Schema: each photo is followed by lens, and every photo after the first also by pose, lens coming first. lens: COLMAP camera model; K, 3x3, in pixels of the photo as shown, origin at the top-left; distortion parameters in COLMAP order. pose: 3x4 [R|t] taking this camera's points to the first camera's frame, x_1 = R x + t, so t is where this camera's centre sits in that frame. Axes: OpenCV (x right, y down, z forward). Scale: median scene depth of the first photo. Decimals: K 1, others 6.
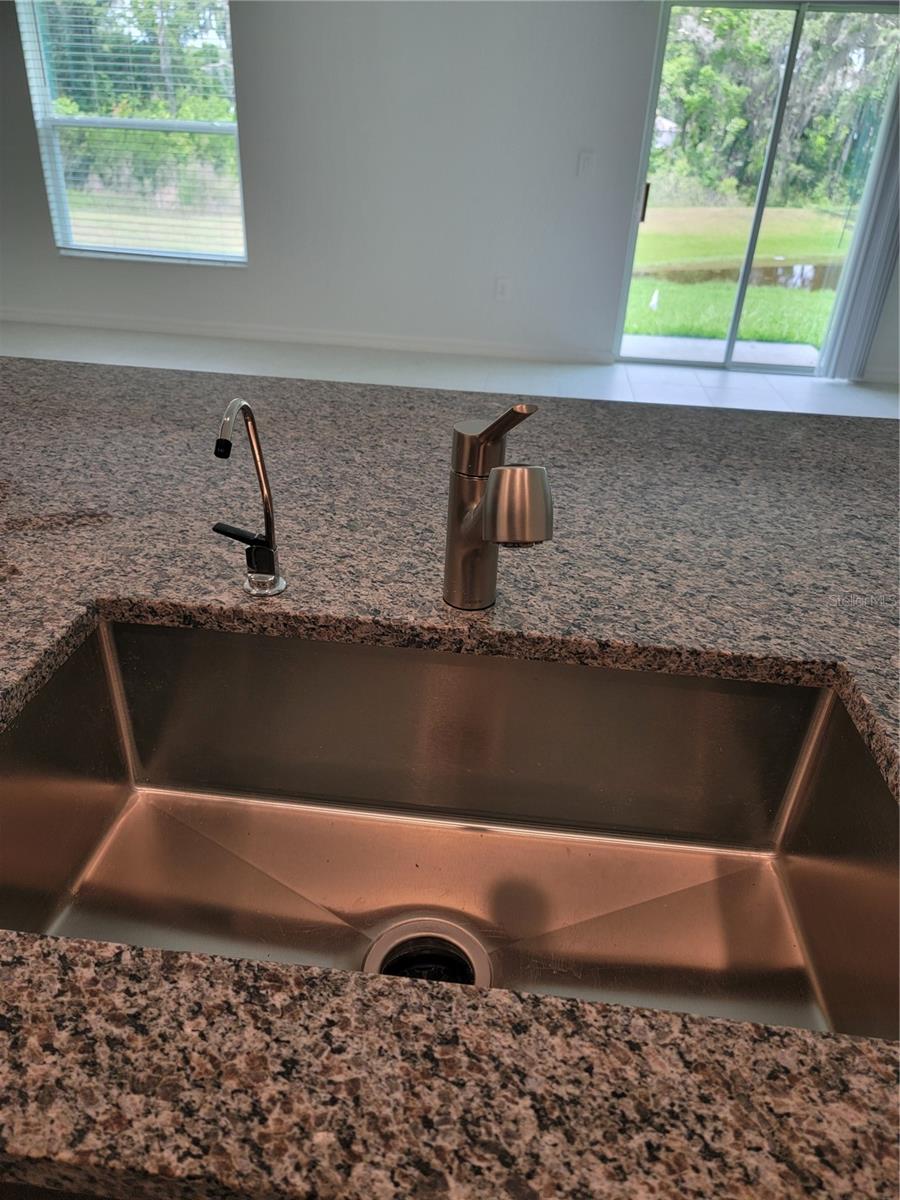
lens RADIAL K [[845.5, 0, 453.6], [0, 845.5, 603.9], [0, 0, 1]] dist [0.066392, -0.002425]
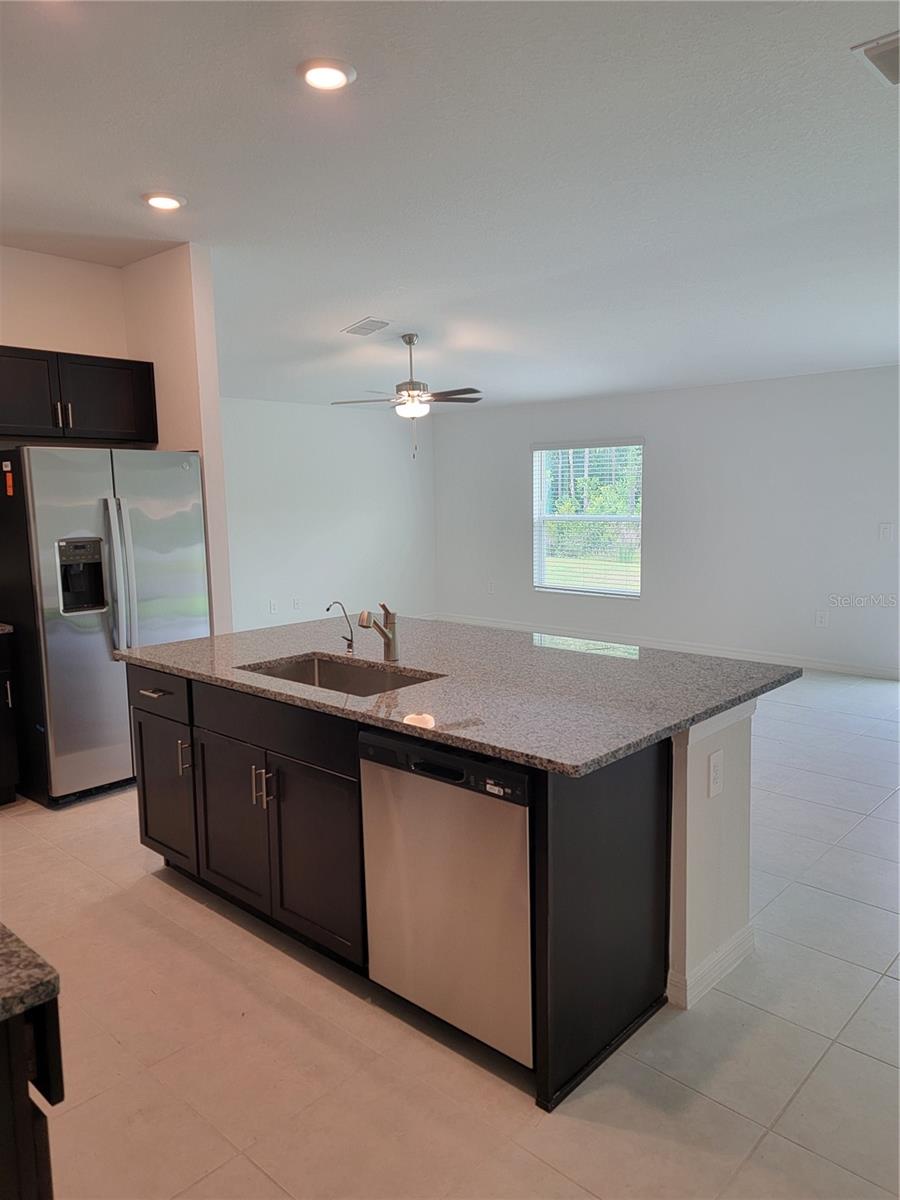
lens RADIAL K [[845.5, 0, 453.6], [0, 845.5, 603.9], [0, 0, 1]] dist [0.066392, -0.002425]
pose [[0.807337, 0.030281, -0.589314, 0.380259], [-0.247069, 0.924276, -0.290982, 0.122261], [0.535878, 0.380522, 0.753683, -0.271900]]
